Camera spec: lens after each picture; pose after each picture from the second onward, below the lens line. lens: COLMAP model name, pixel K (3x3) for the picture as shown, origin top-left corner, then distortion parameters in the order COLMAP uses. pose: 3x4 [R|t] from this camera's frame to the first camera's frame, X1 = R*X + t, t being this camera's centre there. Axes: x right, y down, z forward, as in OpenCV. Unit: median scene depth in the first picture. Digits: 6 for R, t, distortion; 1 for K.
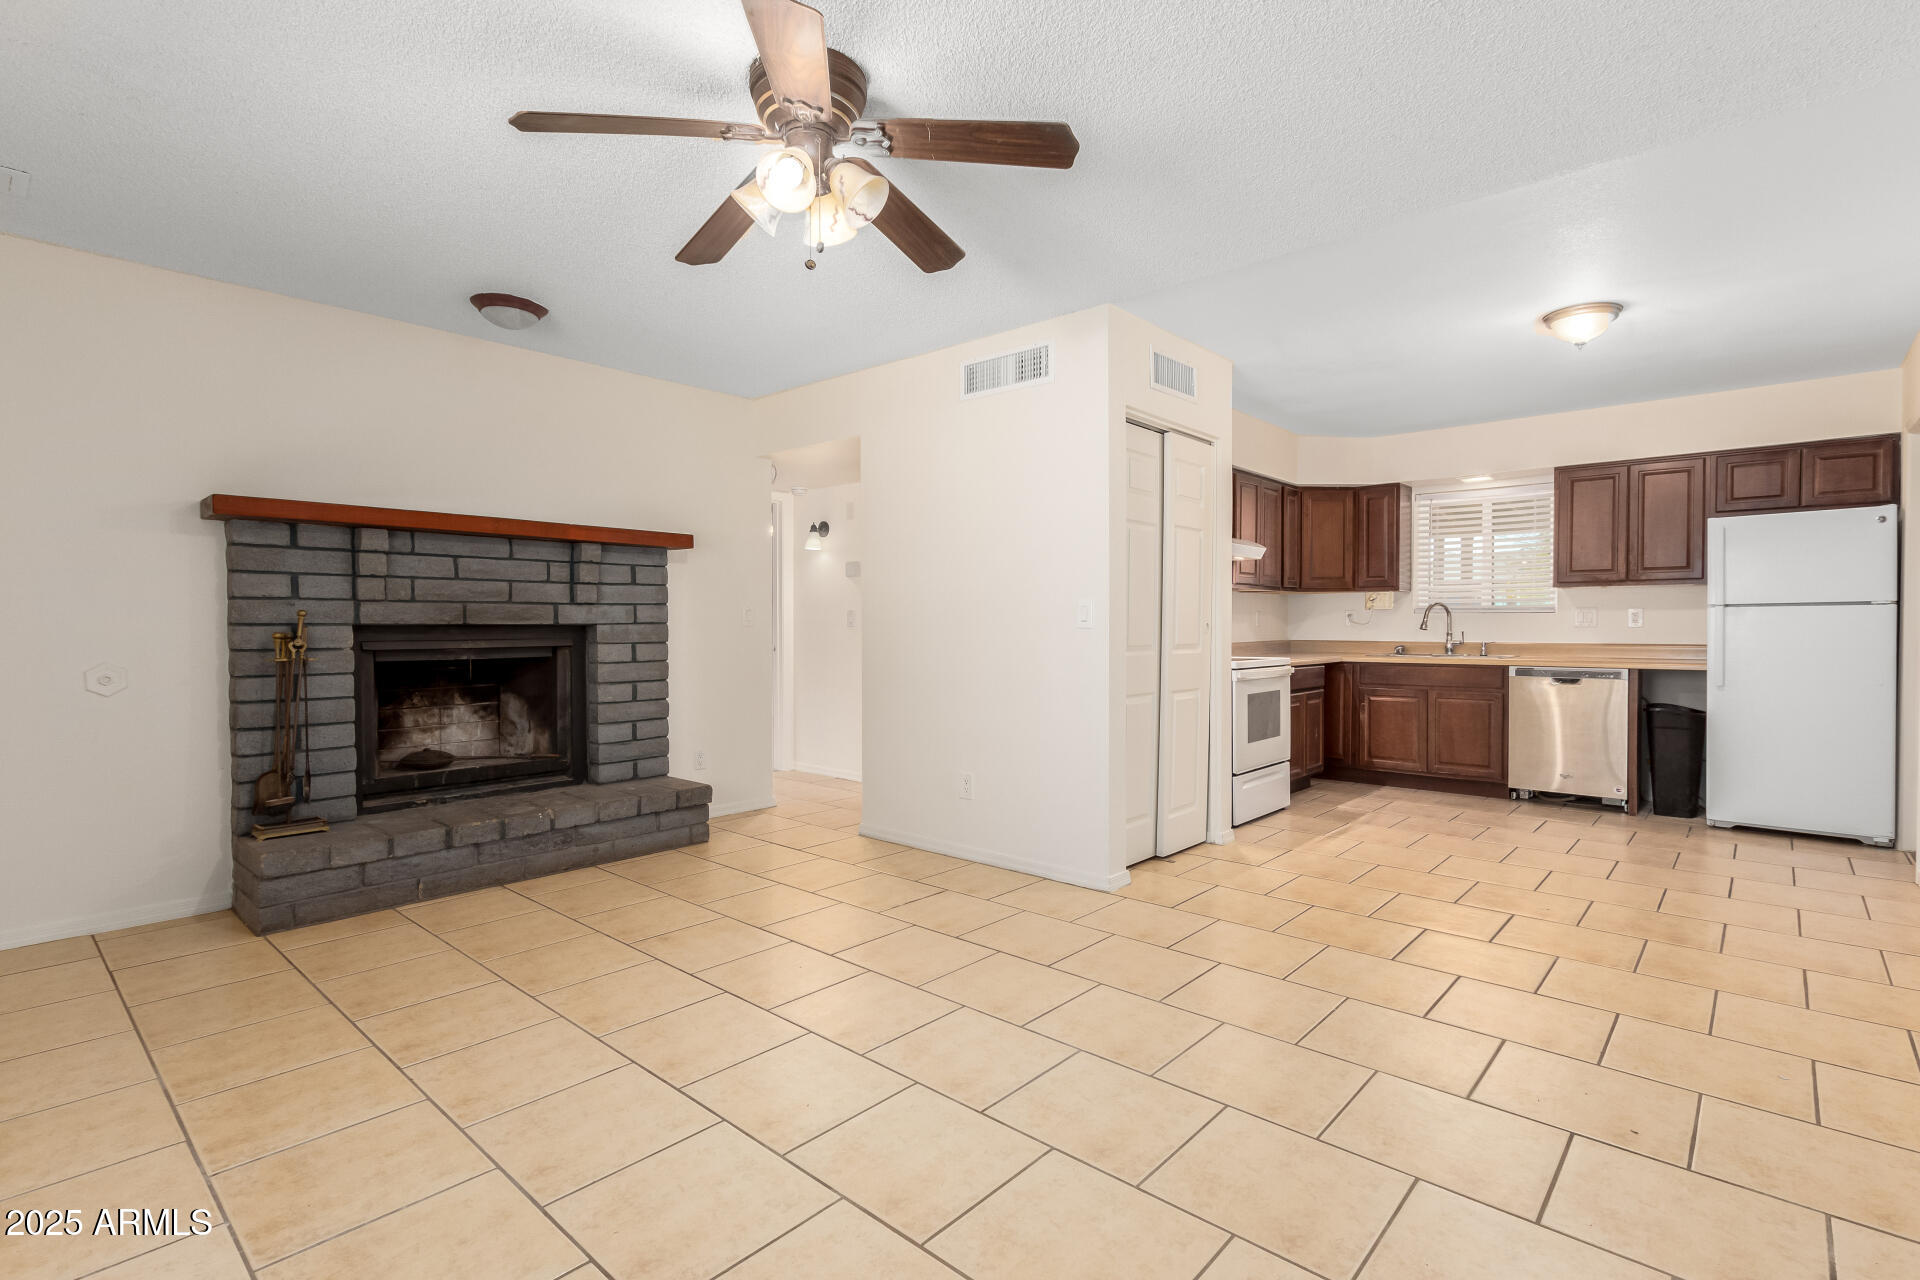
lens RADIAL K [[909.2, 0, 968.2], [0, 909.2, 637.8], [0, 0, 1]] dist [0.013154, -0.003900]
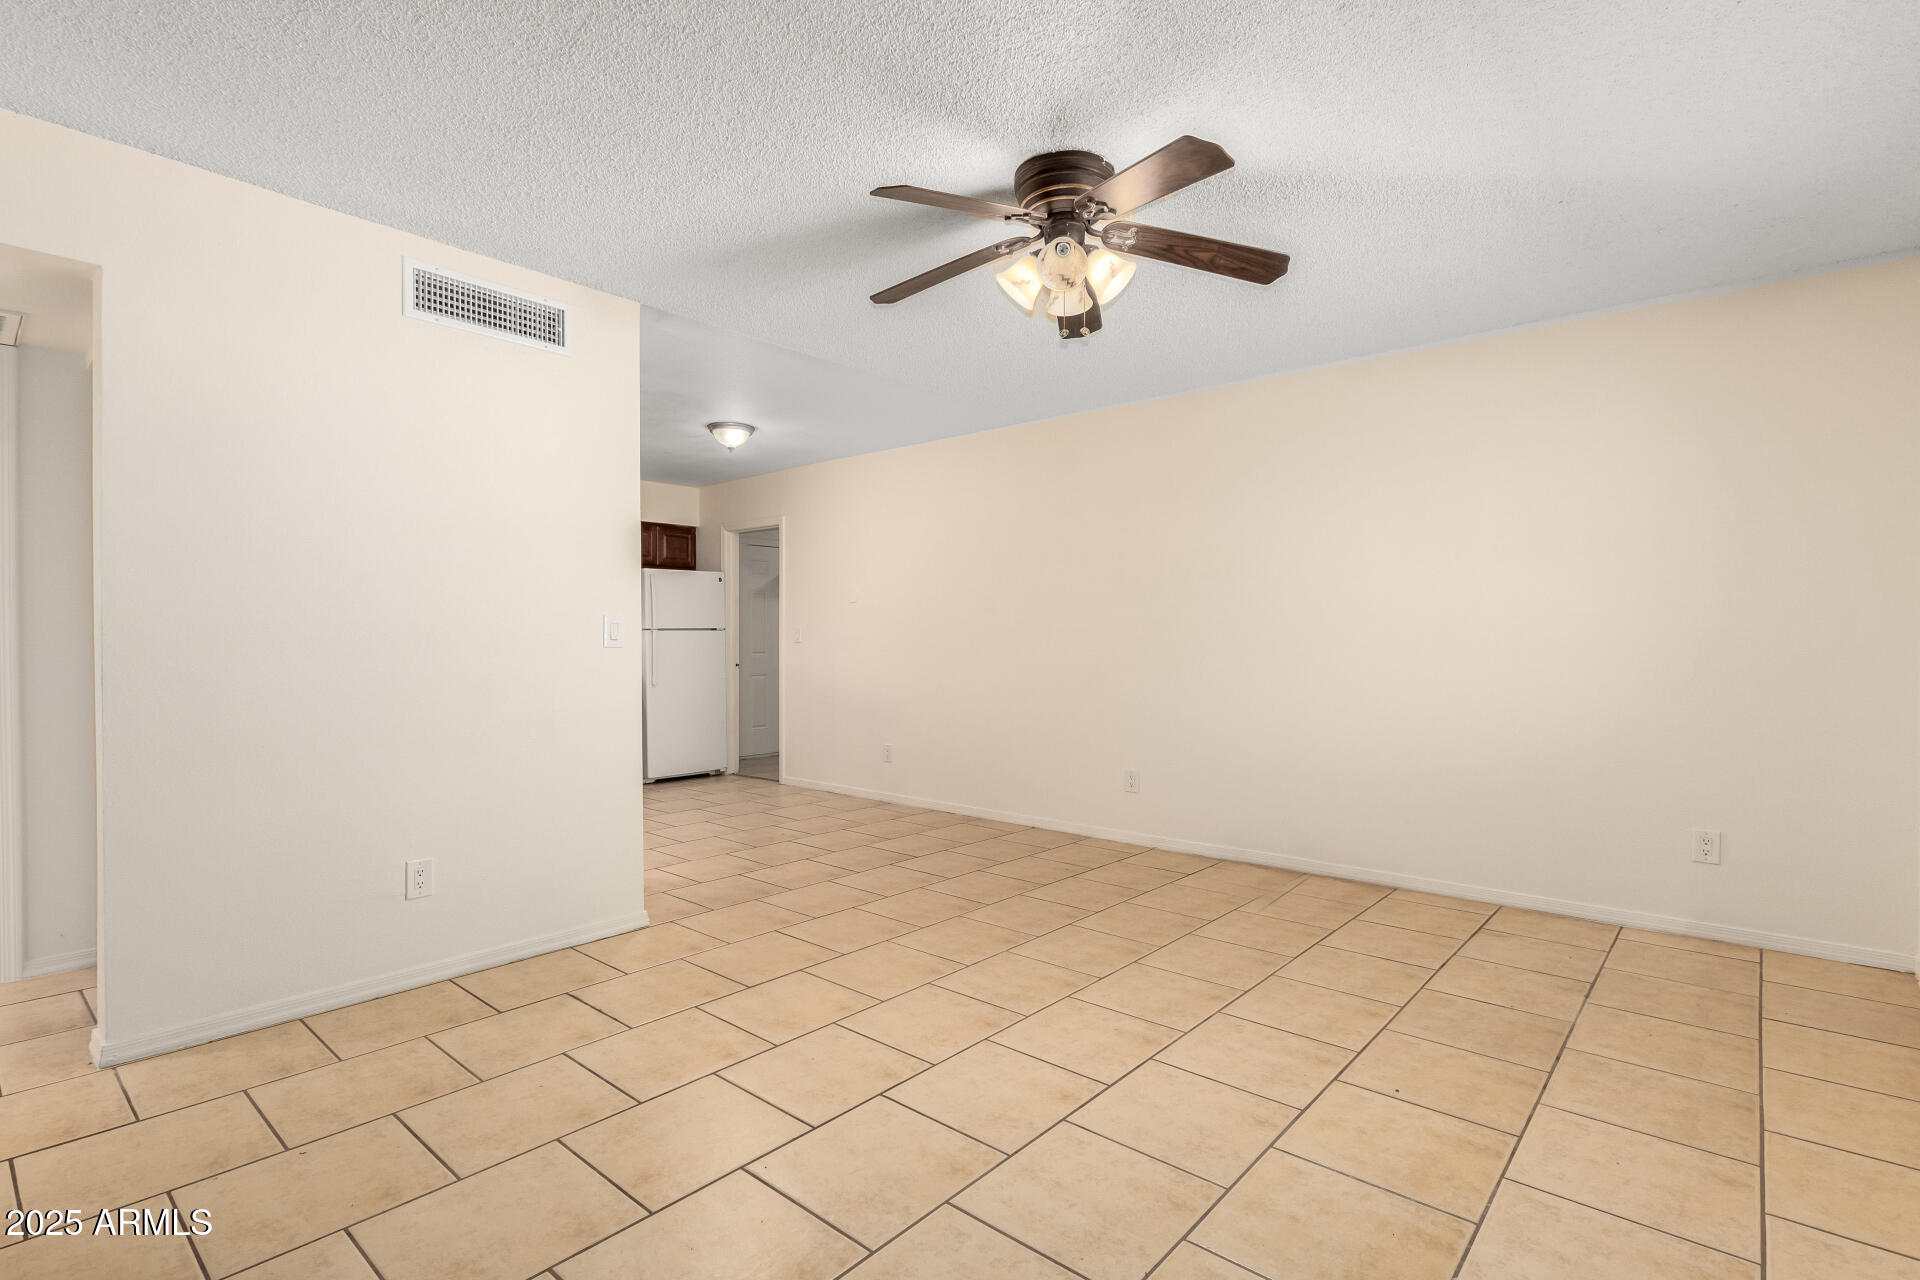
lens RADIAL K [[909.2, 0, 941.7], [0, 909.2, 656.1], [0, 0, 1]] dist [0.013154, -0.003900]
pose [[0.004439, -0.023180, 0.999721, -0.702930], [0.019857, 0.999536, 0.023087, -0.015006], [-0.999793, 0.019748, 0.004897, 0.610389]]
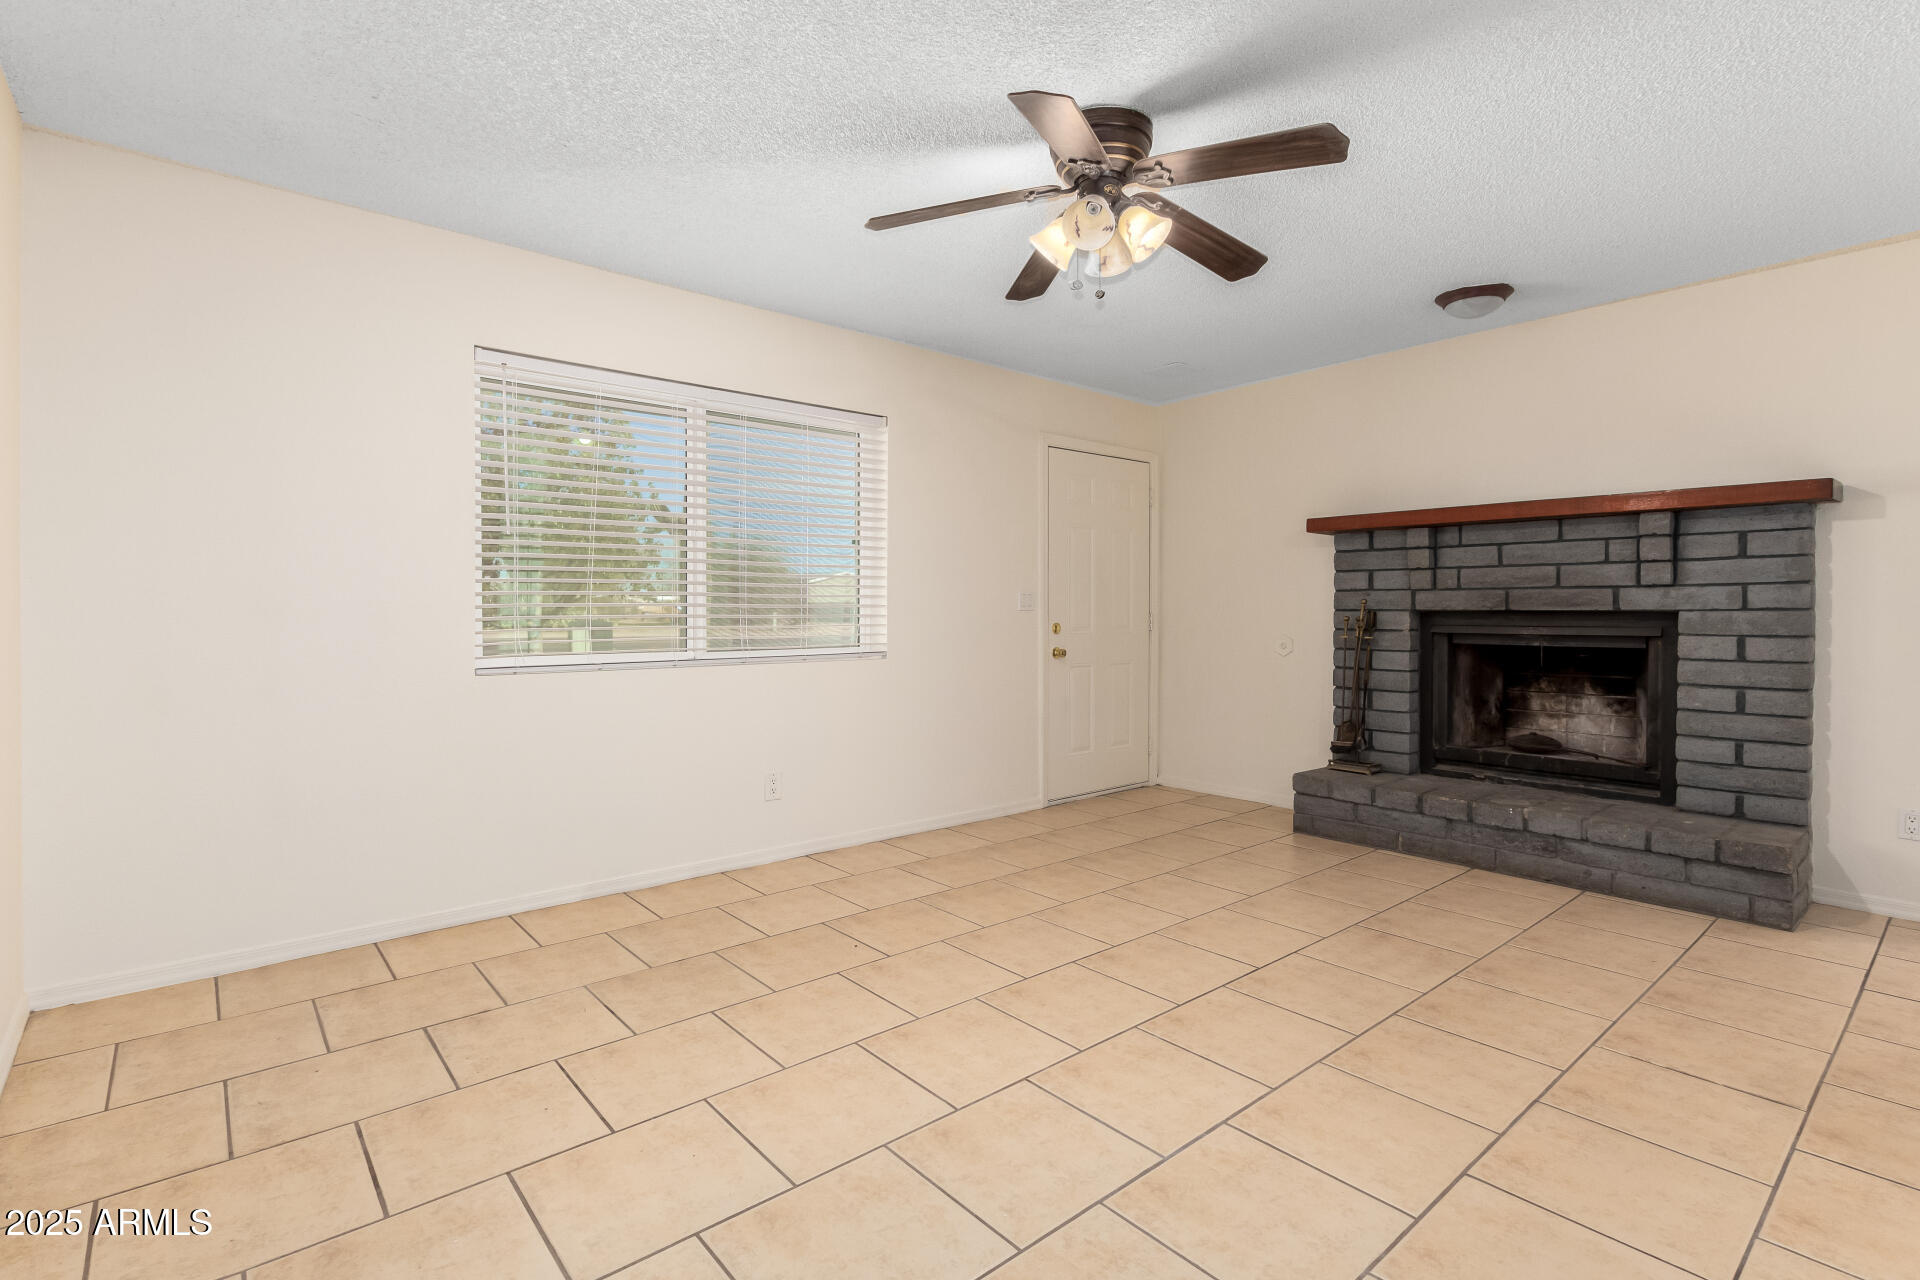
lens RADIAL K [[909.2, 0, 968.2], [0, 909.2, 605.2], [0, 0, 1]] dist [0.013154, -0.003900]
pose [[-0.135360, -0.005406, -0.990782, 0.520250], [-0.017598, 0.999840, -0.003051, -0.006612], [0.990640, 0.017023, -0.135433, 0.528687]]
